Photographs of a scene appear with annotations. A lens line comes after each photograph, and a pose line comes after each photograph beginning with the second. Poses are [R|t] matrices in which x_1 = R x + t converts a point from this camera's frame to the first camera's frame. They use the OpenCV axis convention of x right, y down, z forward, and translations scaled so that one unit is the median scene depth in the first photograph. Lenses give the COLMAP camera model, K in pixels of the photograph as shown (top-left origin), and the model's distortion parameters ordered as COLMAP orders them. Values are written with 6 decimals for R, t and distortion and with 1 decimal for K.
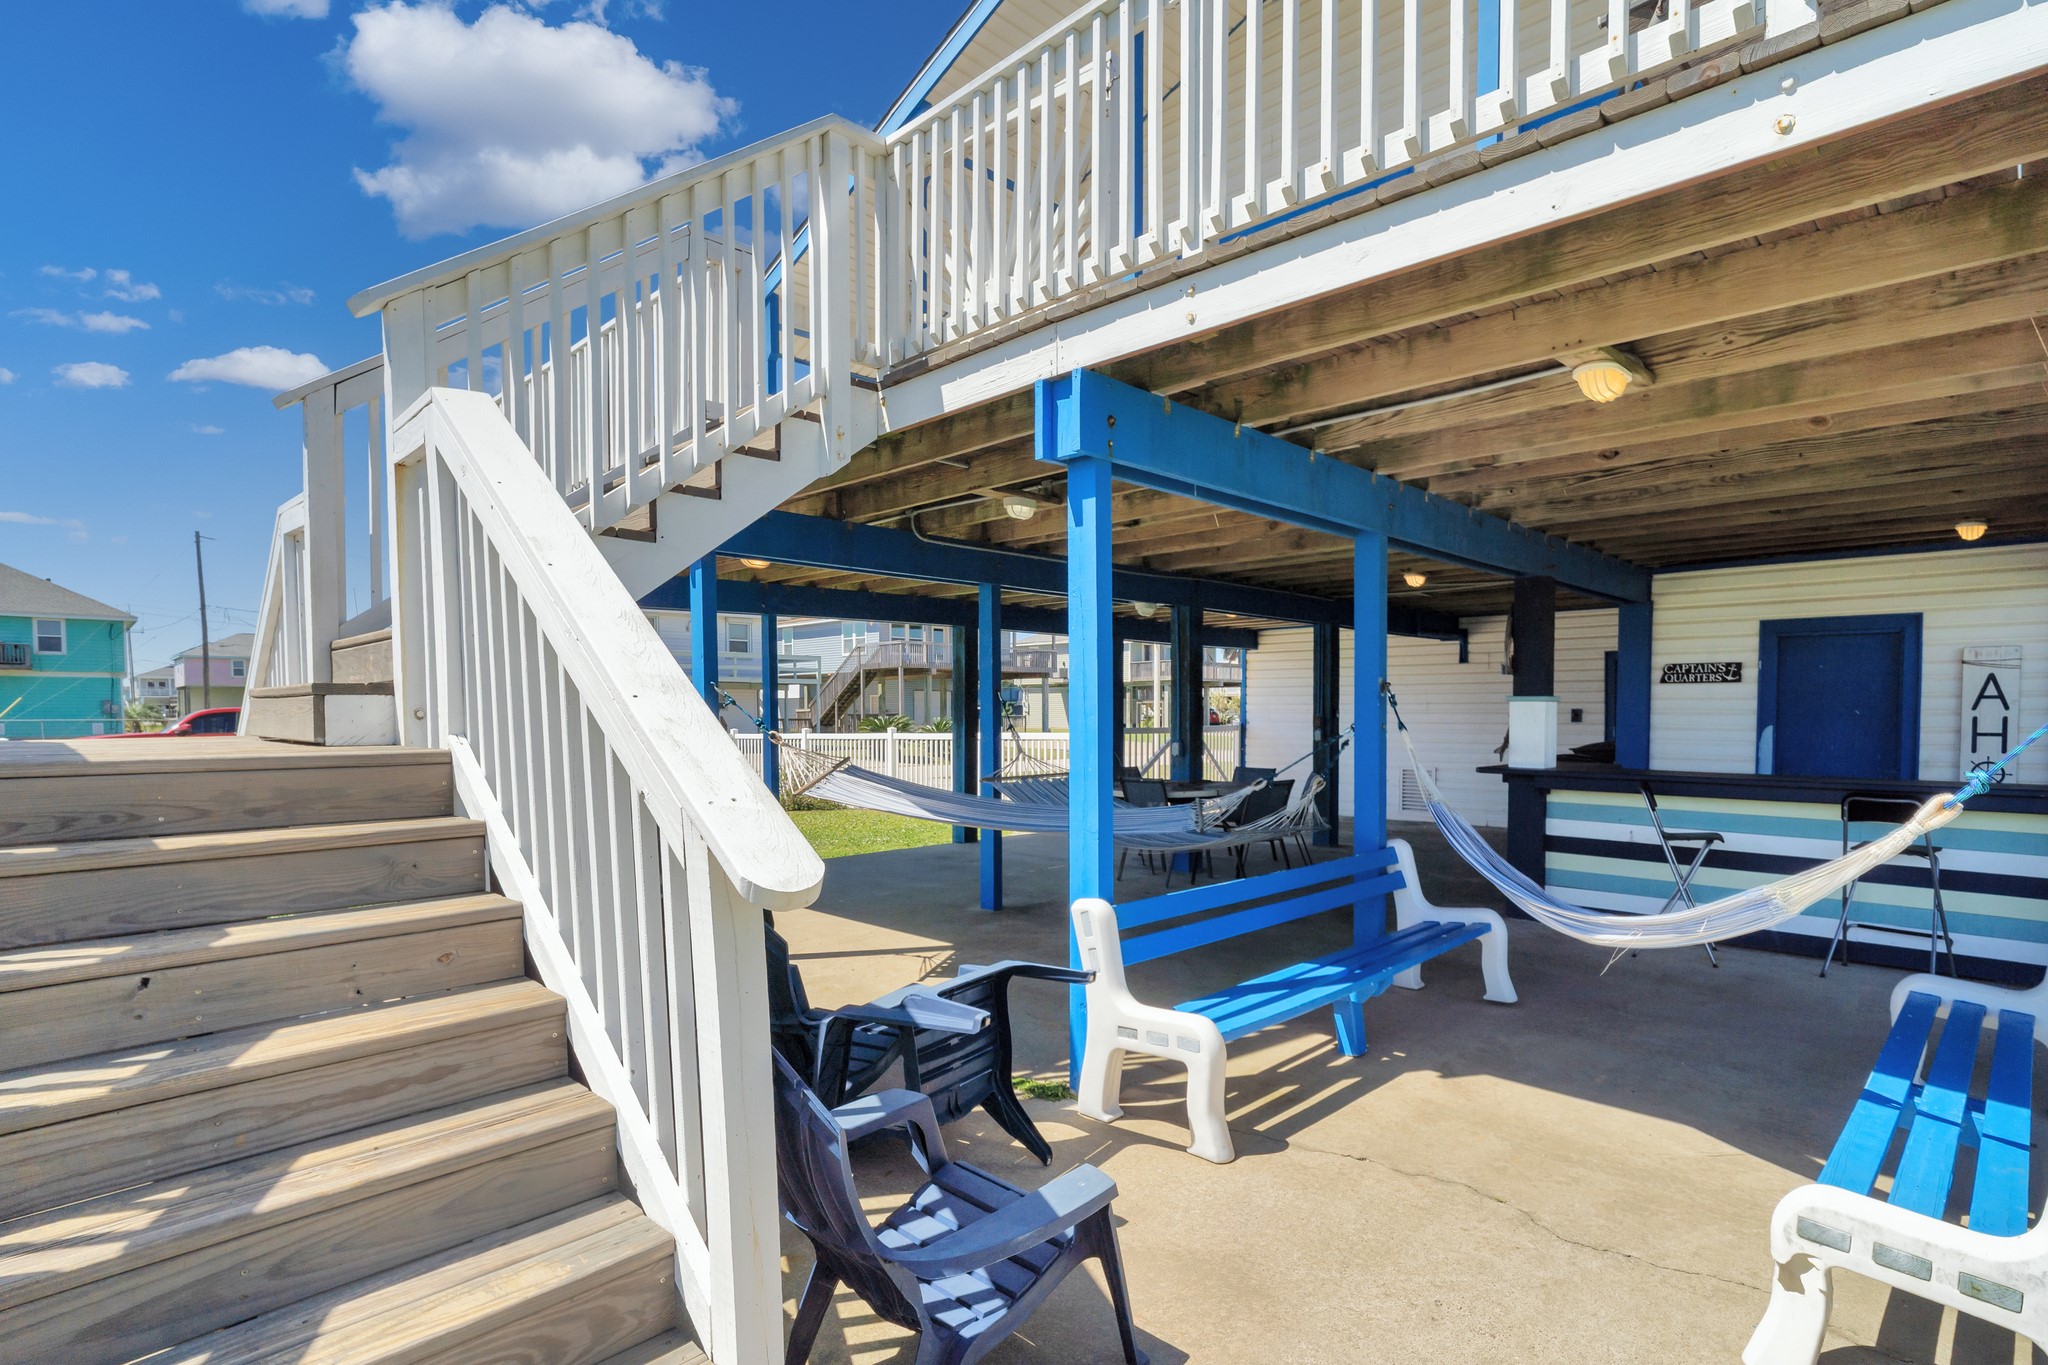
lens RADIAL K [[1029.1, 0, 1065.1], [0, 1029.1, 737.7], [0, 0, 1]] dist [-0.012514, 0.000824]
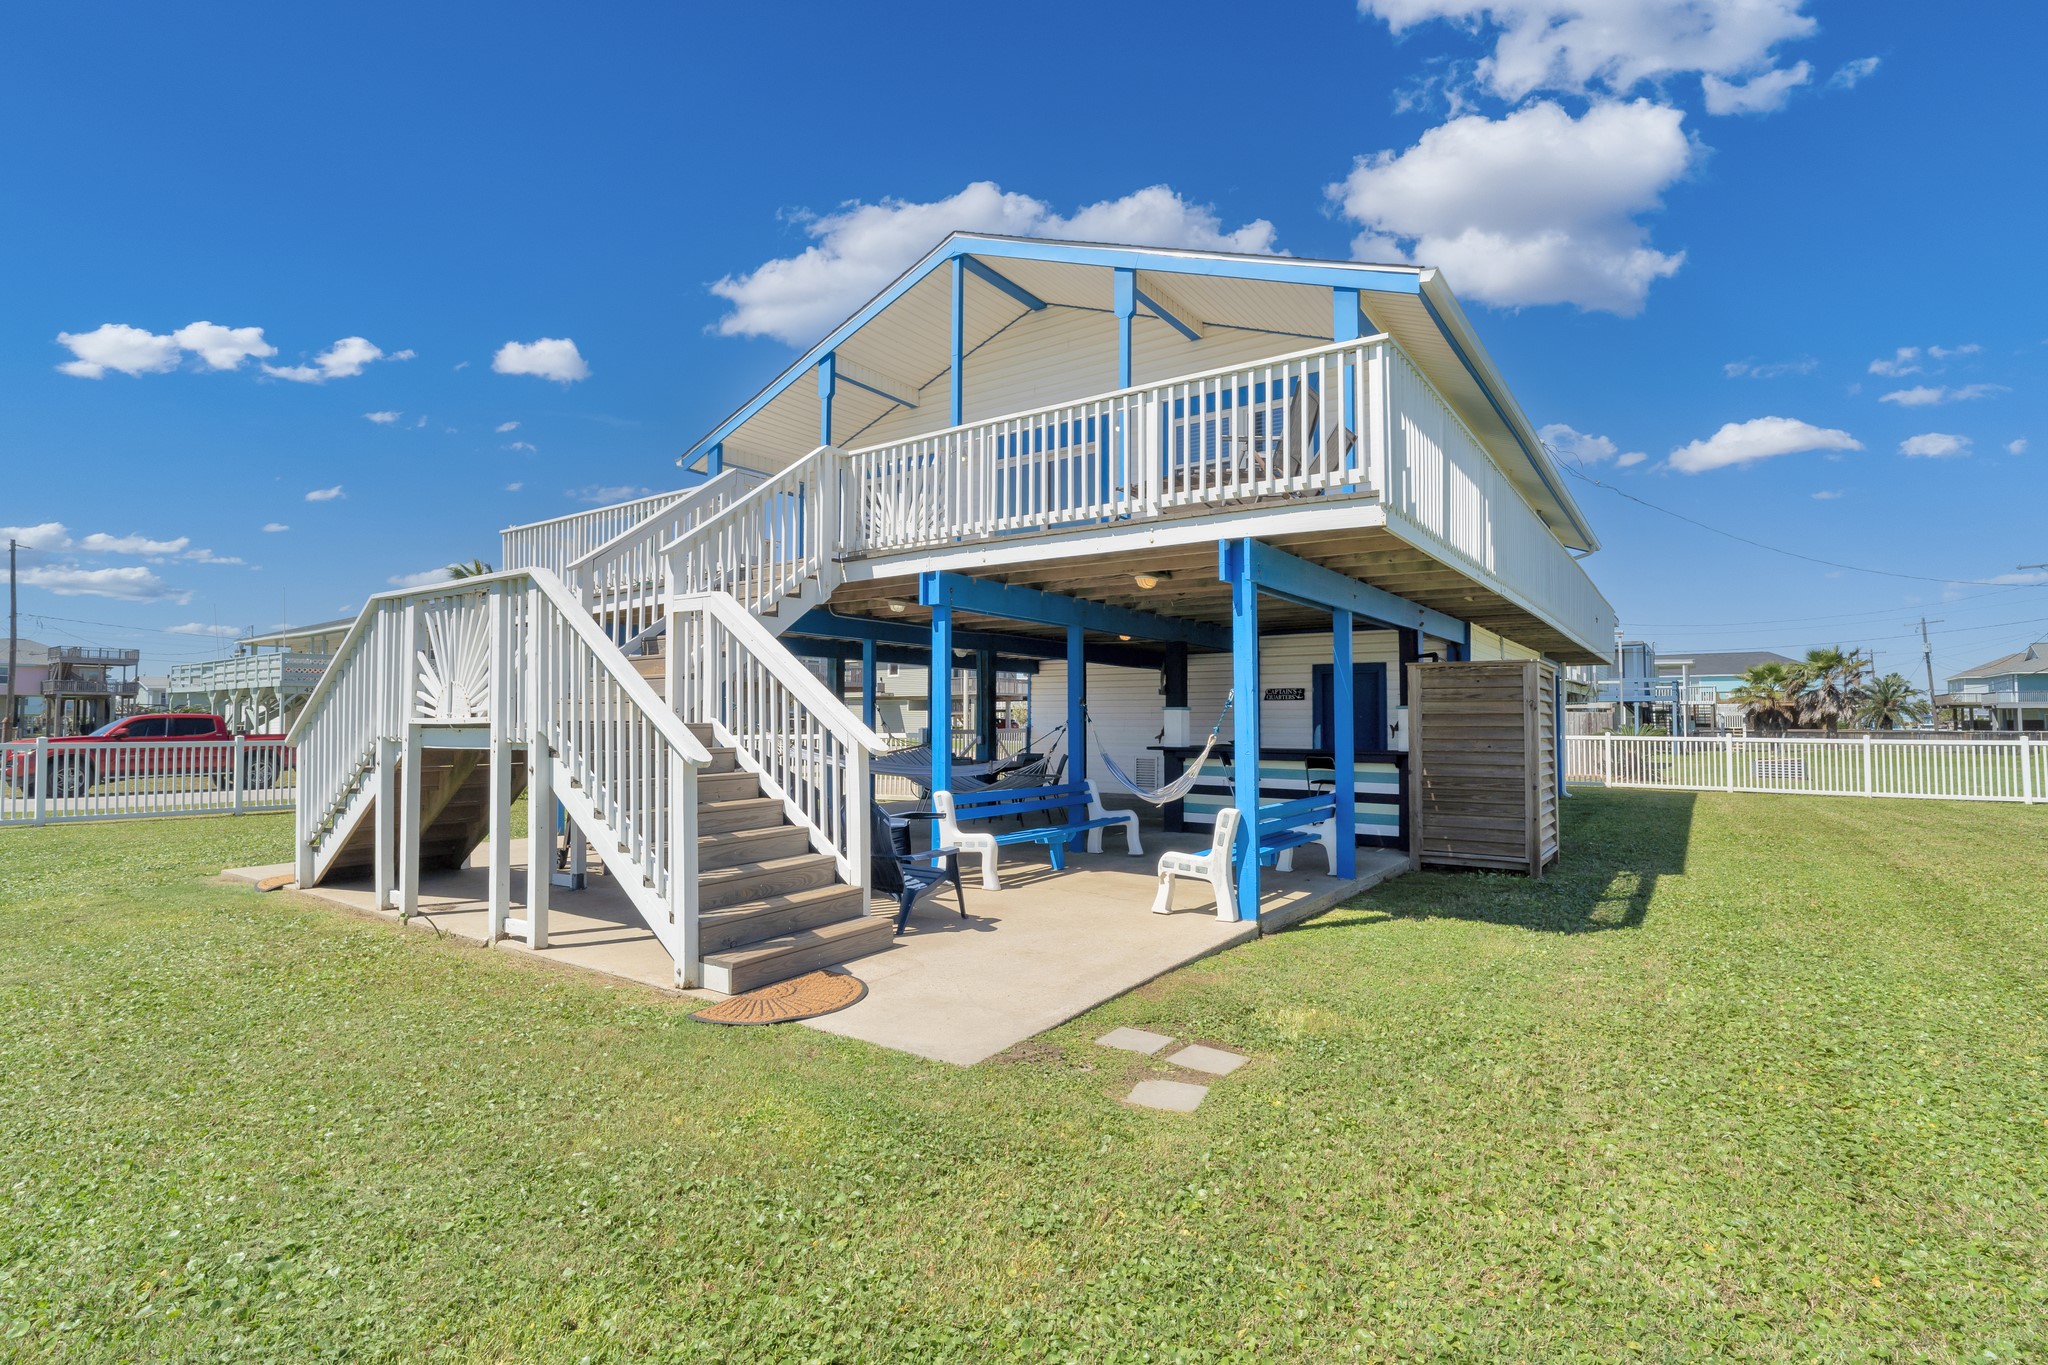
lens RADIAL K [[966.2, 0, 1061.5], [0, 966.2, 678.3], [0, 0, 1]] dist [-0.002795, -0.000189]
pose [[0.982084, 0.009826, 0.188189, -0.065330], [0.003771, 0.997415, -0.071757, 0.031004], [-0.188407, 0.071181, 0.979508, -0.647362]]
